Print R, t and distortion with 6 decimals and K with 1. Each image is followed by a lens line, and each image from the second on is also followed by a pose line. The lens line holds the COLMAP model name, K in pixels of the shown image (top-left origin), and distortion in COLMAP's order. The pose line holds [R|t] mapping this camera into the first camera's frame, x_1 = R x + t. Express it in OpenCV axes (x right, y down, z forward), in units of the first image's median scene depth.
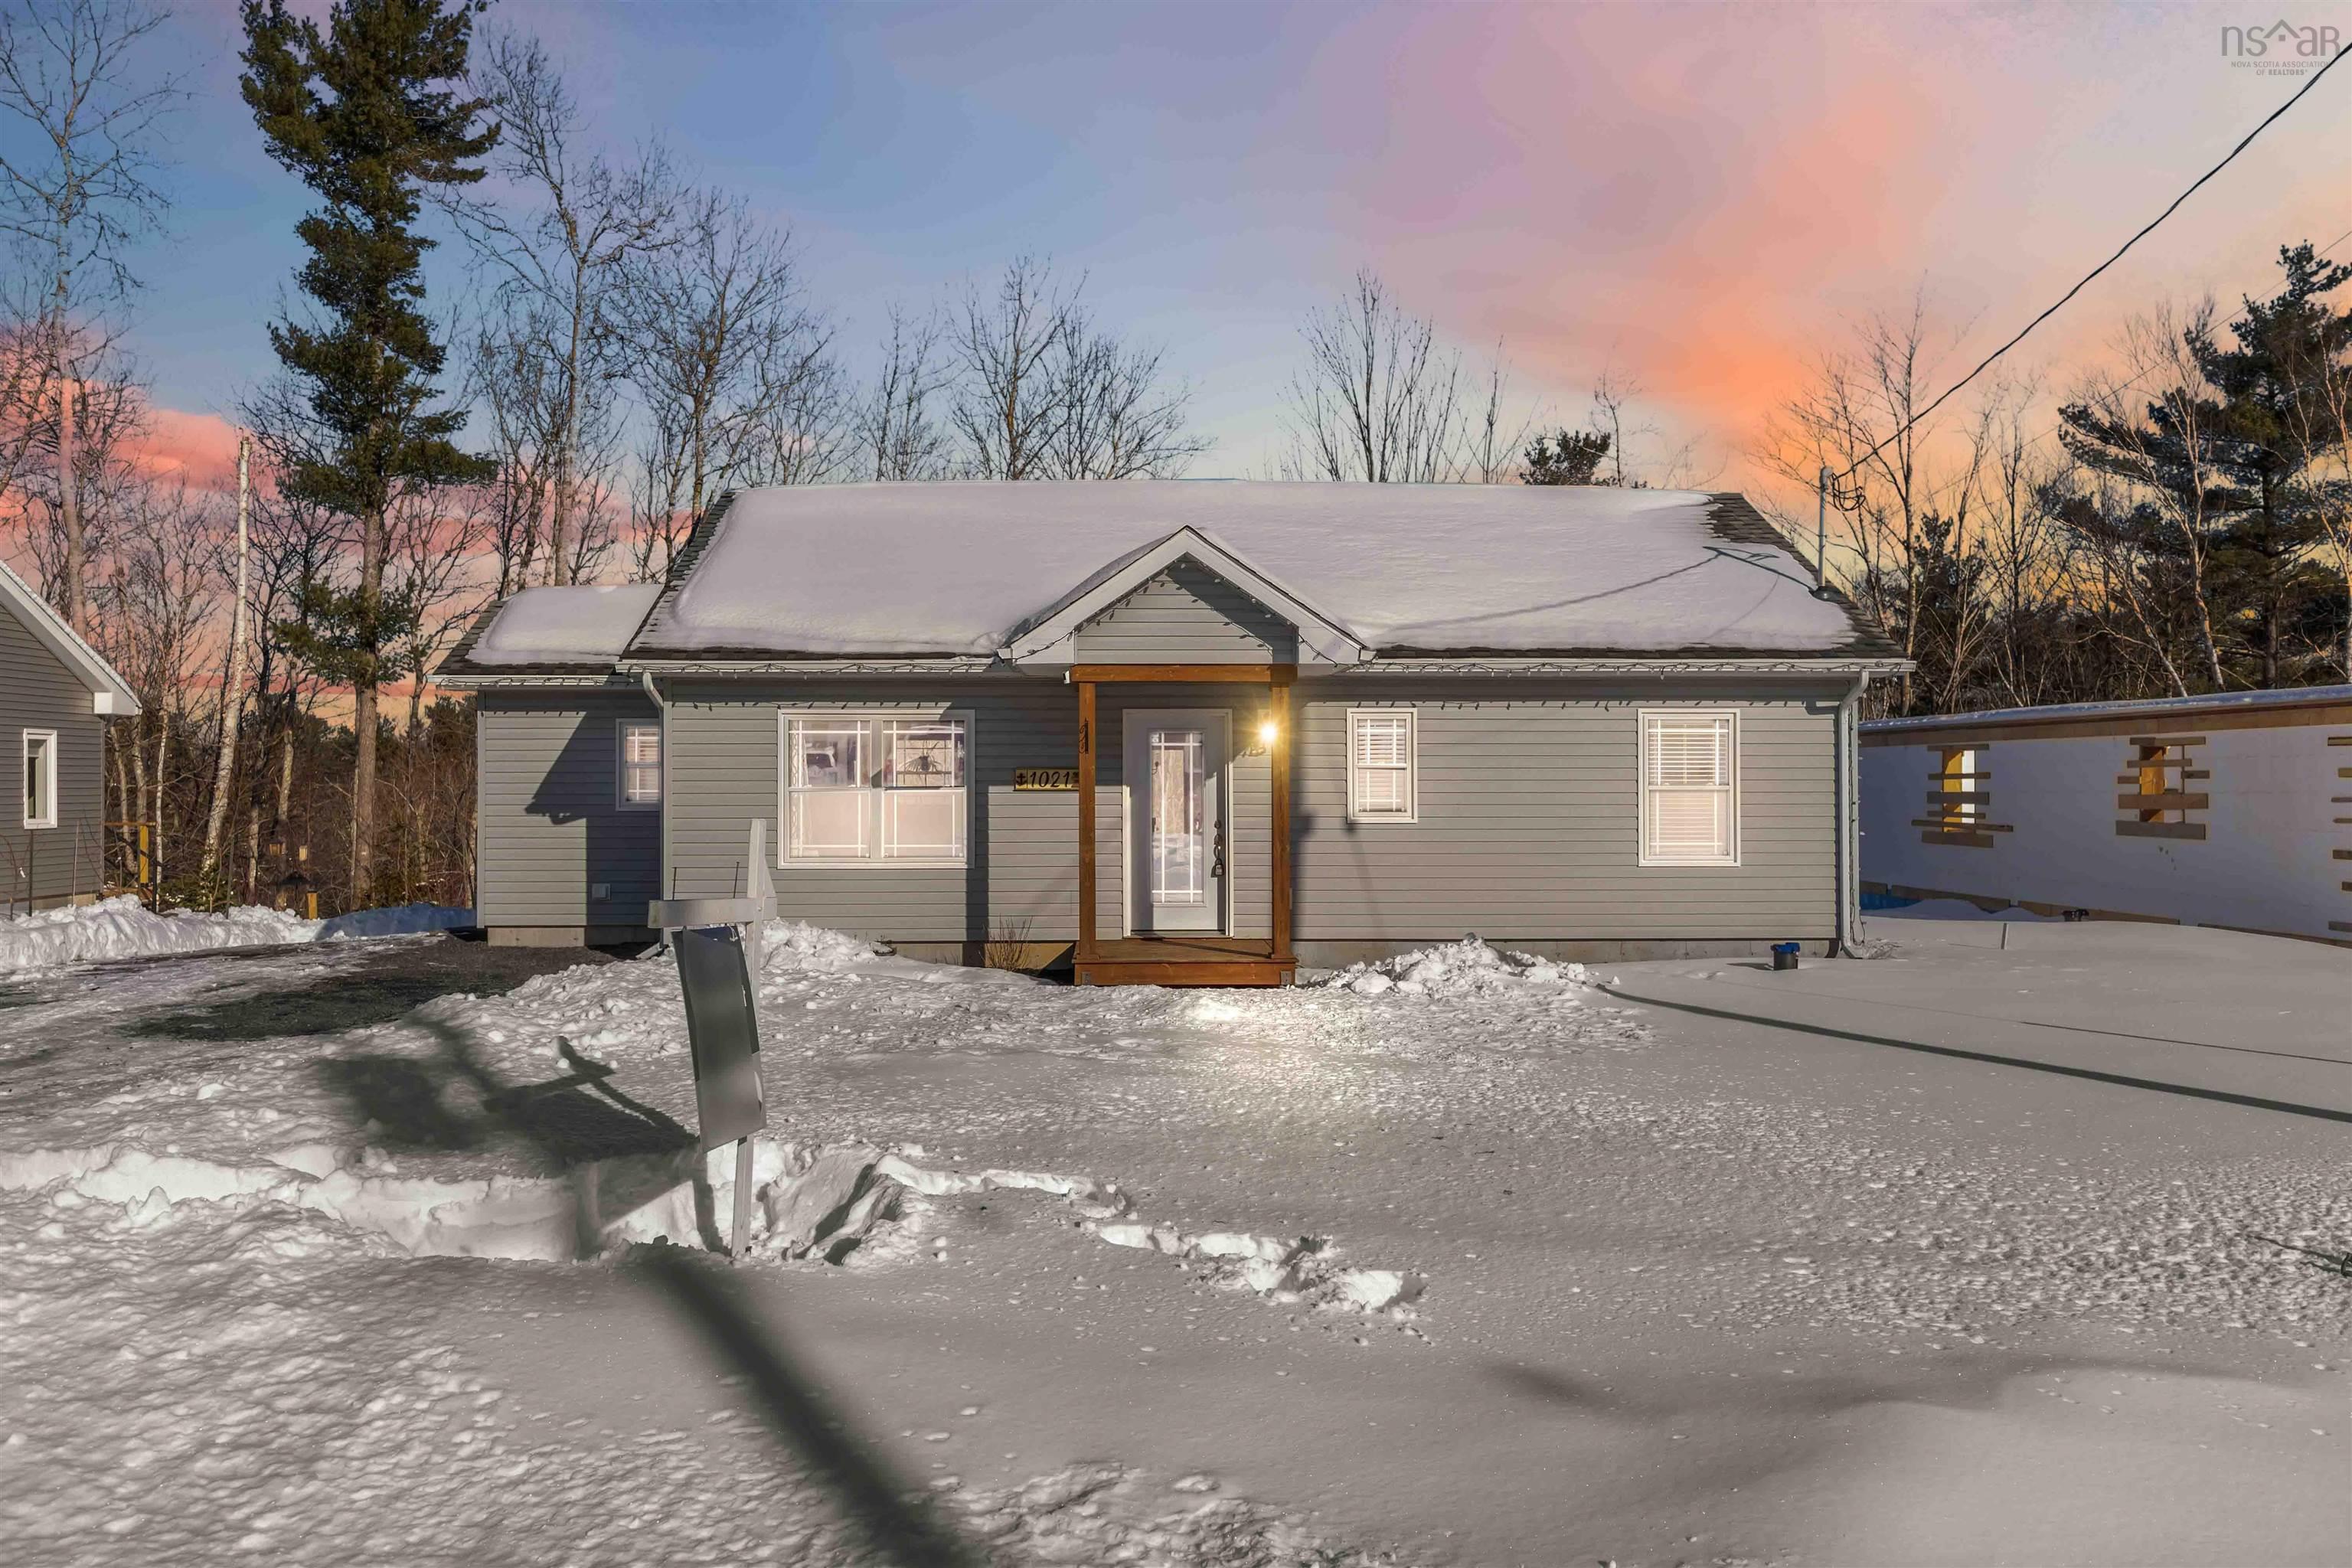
lens RADIAL K [[1820.1, 0, 1176.0], [0, 1820.1, 784.0], [0, 0, 1]] dist [-0.010768, -0.007446]
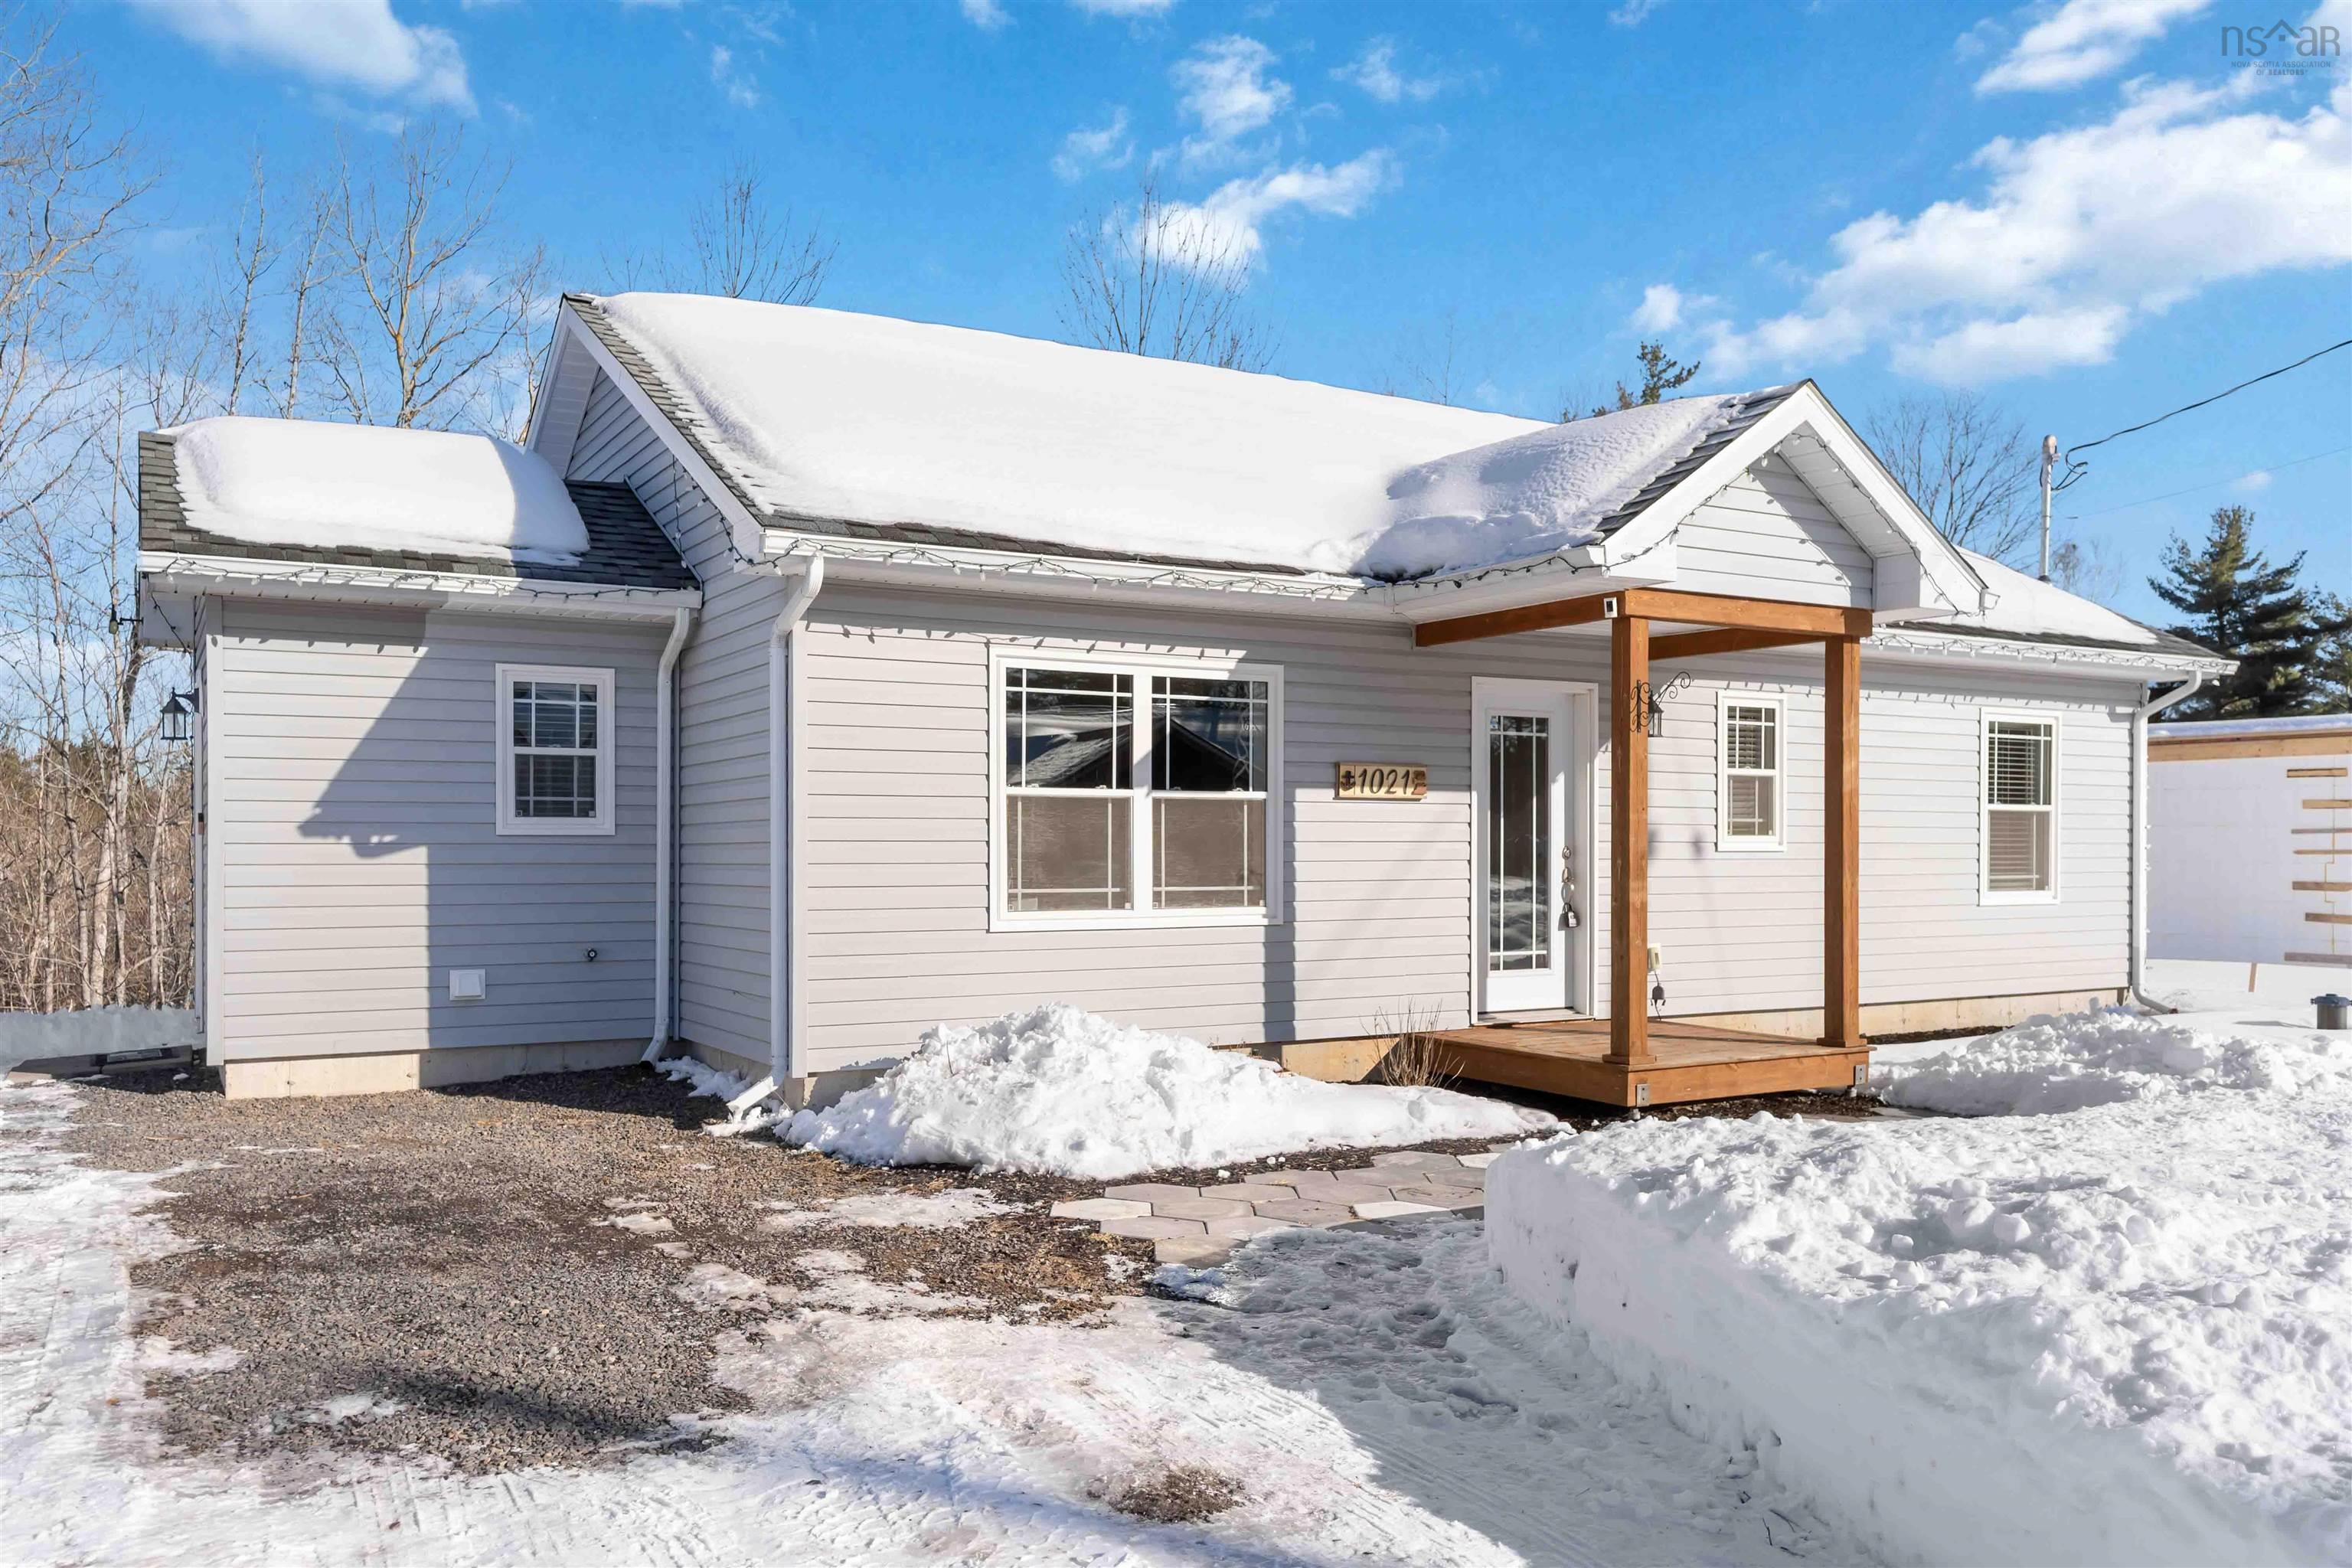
lens RADIAL K [[1820.1, 0, 1176.0], [0, 1820.1, 784.0], [0, 0, 1]] dist [-0.010768, -0.007446]
pose [[0.874336, 0.018168, 0.484980, -0.394344], [-0.001897, 0.999419, -0.034018, 0.018152], [-0.485317, 0.028823, 0.873863, 0.434085]]
